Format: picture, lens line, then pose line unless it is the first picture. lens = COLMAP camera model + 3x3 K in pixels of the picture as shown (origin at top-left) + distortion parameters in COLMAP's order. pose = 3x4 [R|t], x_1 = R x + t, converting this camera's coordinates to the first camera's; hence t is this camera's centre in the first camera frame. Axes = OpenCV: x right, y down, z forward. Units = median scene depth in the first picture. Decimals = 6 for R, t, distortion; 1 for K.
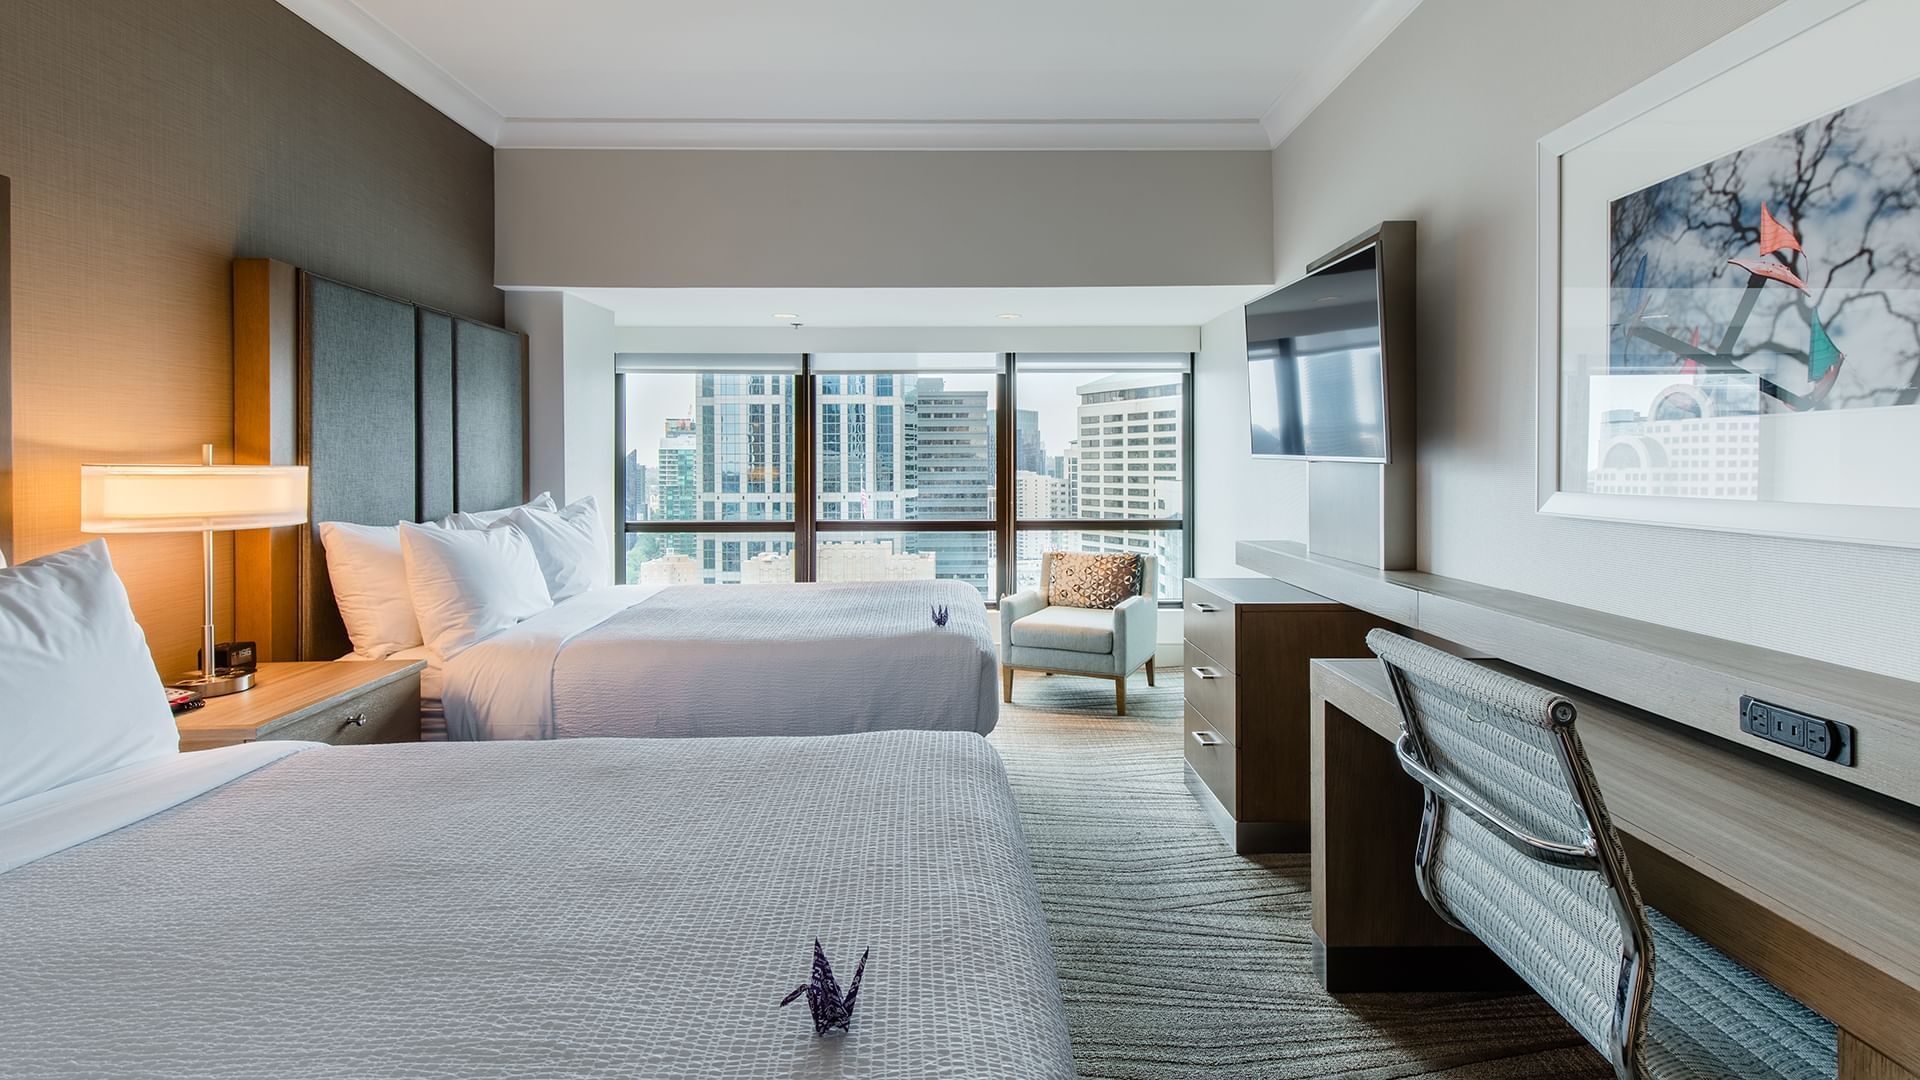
lens RADIAL K [[896.7, 0, 963.1], [0, 896.7, 467.2], [0, 0, 1]] dist [0.002060, -0.000583]
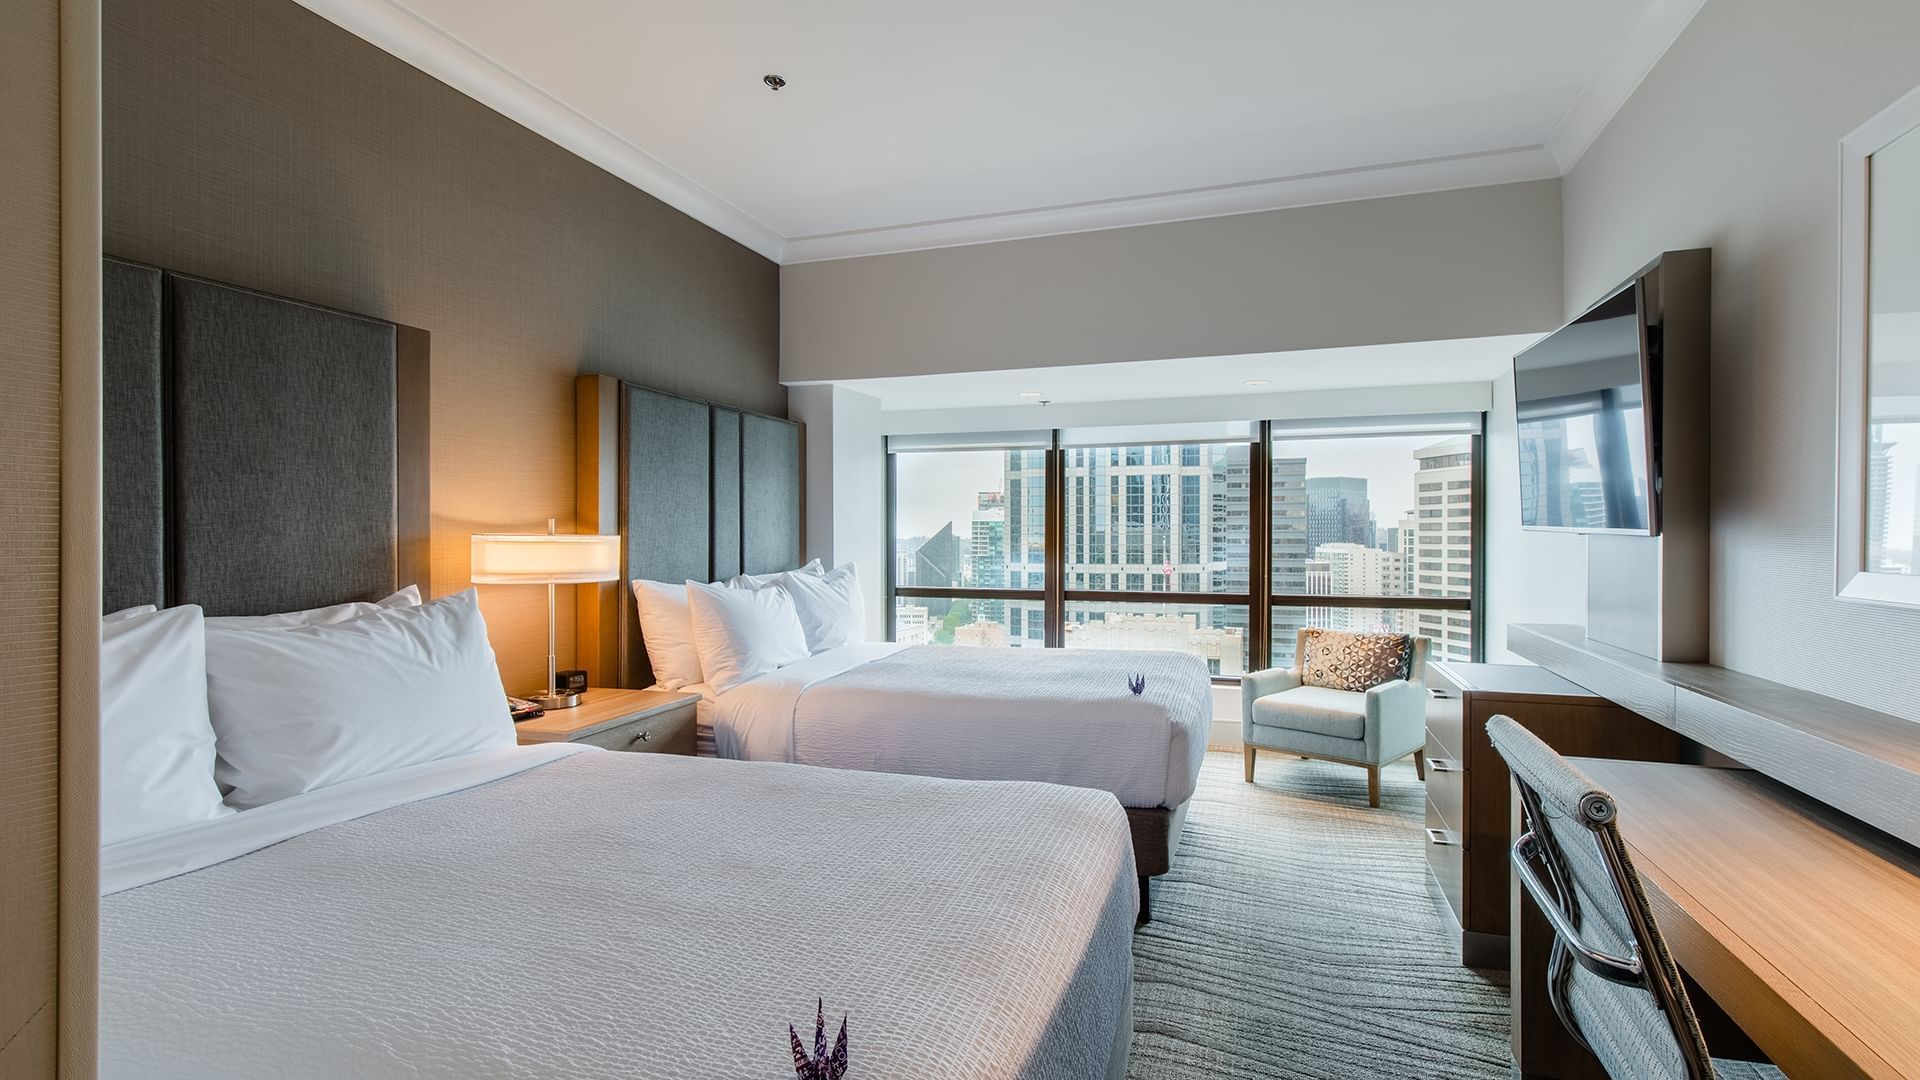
lens RADIAL K [[897.0, 0, 960.0], [0, 897.0, 540.0], [0, 0, 1]] dist [-0.000288, -0.000654]
pose [[0.939775, 0.004923, -0.341758, 0.113010], [-0.004424, 0.999988, 0.002240, 0.000096], [0.341765, -0.000594, 0.939785, -0.023903]]
